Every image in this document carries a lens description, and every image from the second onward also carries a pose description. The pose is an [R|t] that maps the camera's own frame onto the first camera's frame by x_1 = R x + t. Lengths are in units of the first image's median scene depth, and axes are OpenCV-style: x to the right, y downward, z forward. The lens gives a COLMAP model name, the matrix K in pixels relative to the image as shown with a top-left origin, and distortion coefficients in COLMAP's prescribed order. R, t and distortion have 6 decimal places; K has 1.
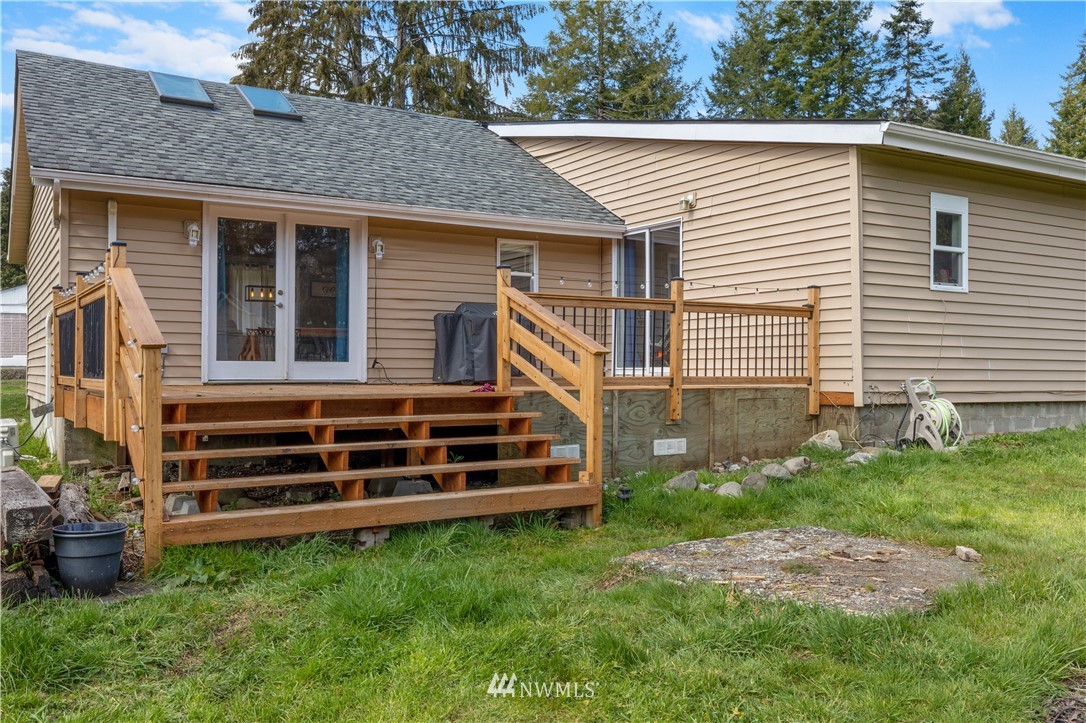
lens RADIAL K [[1022.3, 0, 546.5], [0, 1022.3, 365.0], [0, 0, 1]] dist [0.000750, 0.000000]
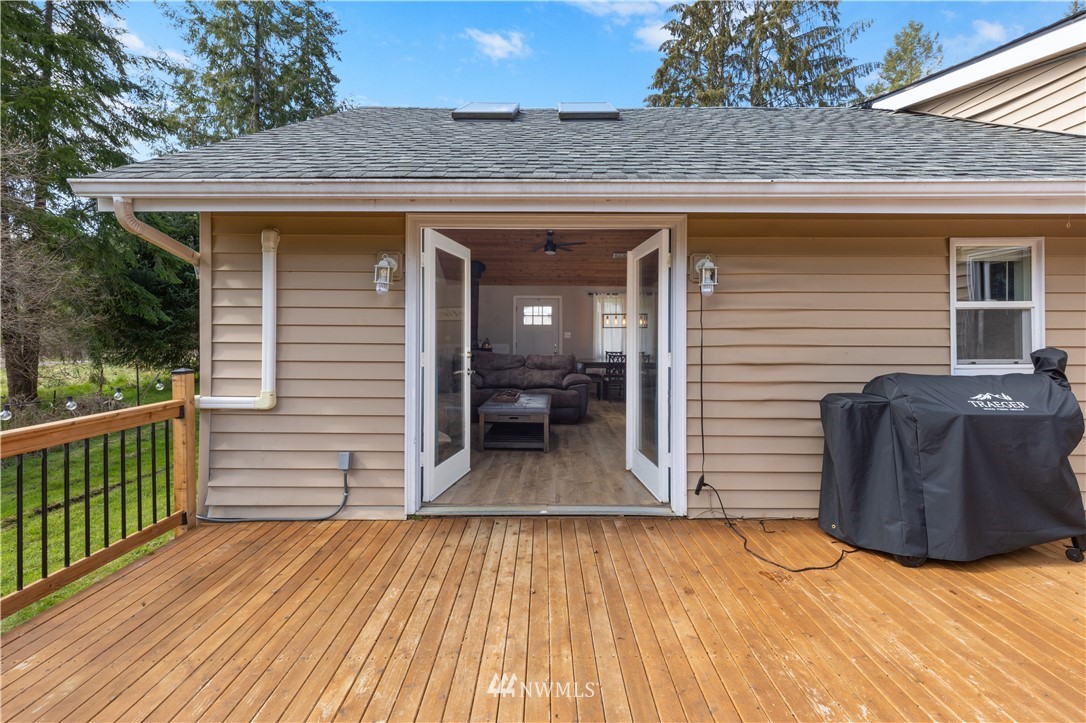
lens RADIAL K [[490.2, 0, 557.0], [0, 490.2, 331.5], [0, 0, 1]] dist [0.005514, -0.002218]
pose [[0.861798, -0.006696, -0.507207, -0.099943], [0.010629, 0.999932, 0.004858, -0.085452], [0.507140, -0.009577, 0.861811, 0.729592]]
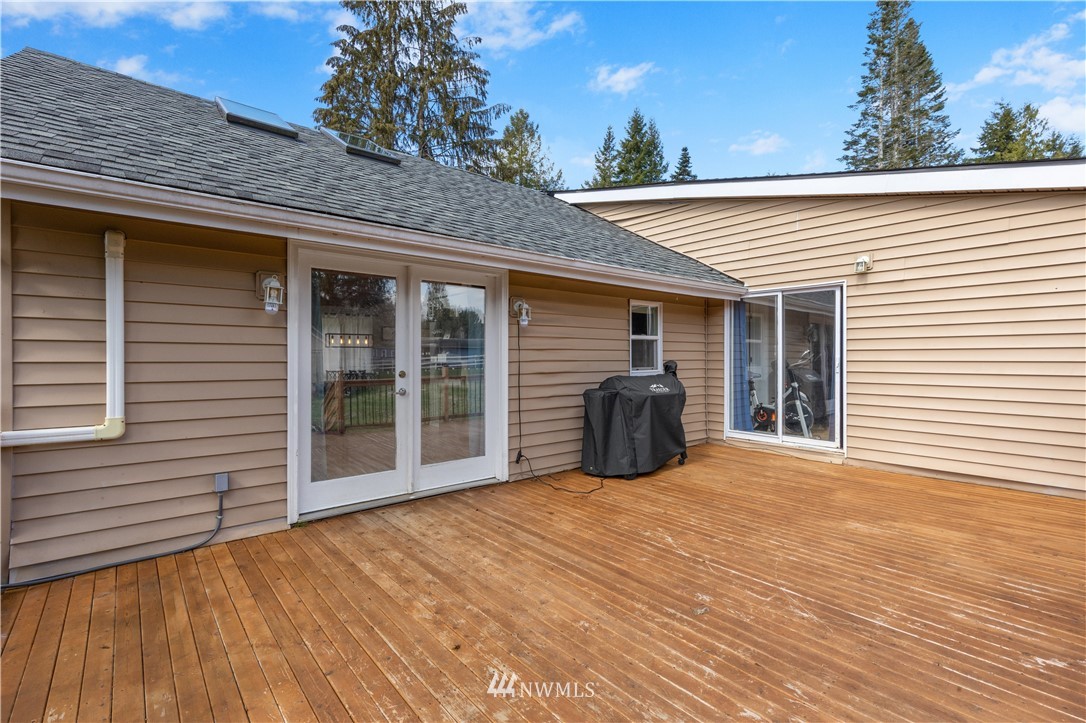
lens RADIAL K [[490.2, 0, 539.8], [0, 490.2, 353.6], [0, 0, 1]] dist [0.005514, -0.002218]
pose [[0.987281, -0.003530, 0.158944, -0.210948], [0.001586, 0.999922, 0.012355, -0.086299], [-0.158975, -0.011946, 0.987210, 0.616759]]
